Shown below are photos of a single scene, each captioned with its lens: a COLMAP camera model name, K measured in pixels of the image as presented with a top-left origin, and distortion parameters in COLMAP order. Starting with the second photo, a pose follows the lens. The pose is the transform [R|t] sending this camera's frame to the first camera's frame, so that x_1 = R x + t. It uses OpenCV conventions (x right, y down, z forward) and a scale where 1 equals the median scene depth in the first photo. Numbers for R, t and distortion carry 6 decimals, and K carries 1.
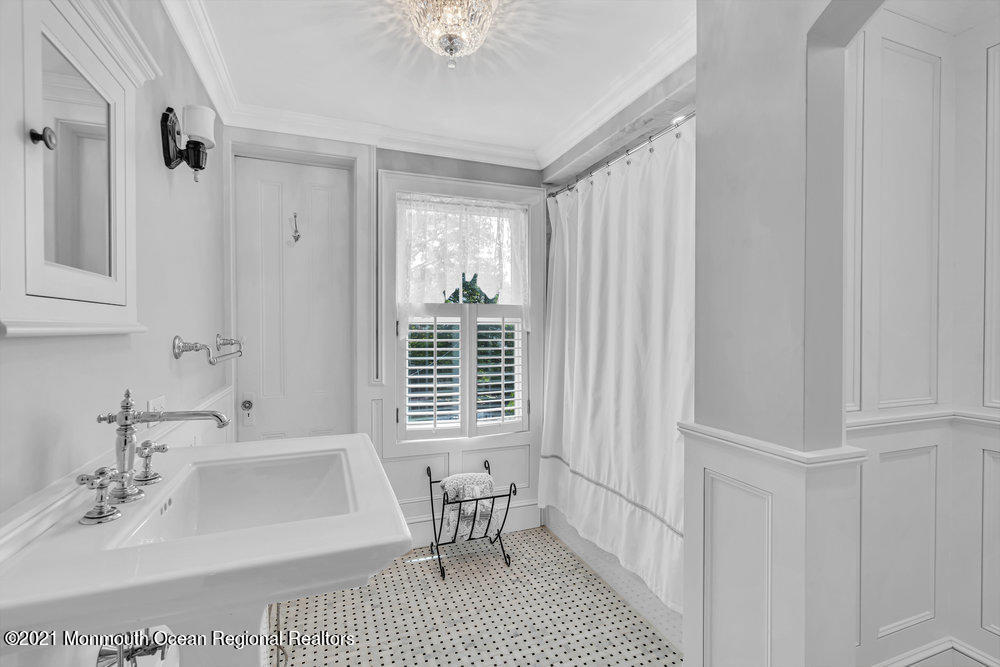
lens RADIAL K [[452.9, 0, 497.8], [0, 452.9, 332.1], [0, 0, 1]] dist [-0.001570, 0.000427]
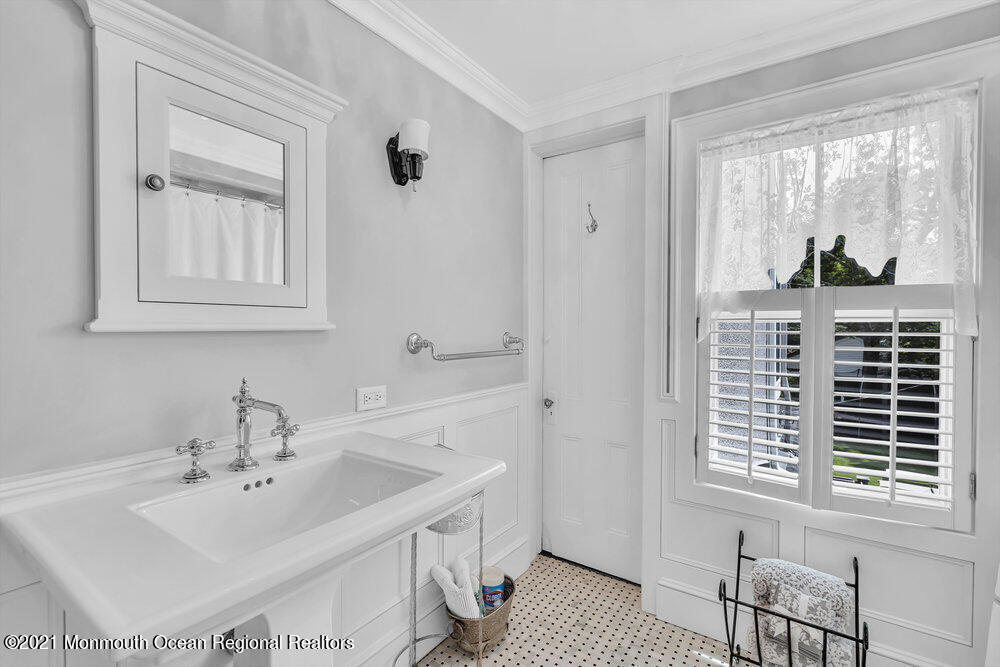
lens RADIAL K [[452.9, 0, 498.6], [0, 452.9, 331.8], [0, 0, 1]] dist [-0.001570, 0.000427]
pose [[0.566807, 0.011322, -0.823773, 0.197522], [-0.010128, 0.999926, 0.006774, -0.003468], [0.823788, 0.004503, 0.566880, 0.313900]]
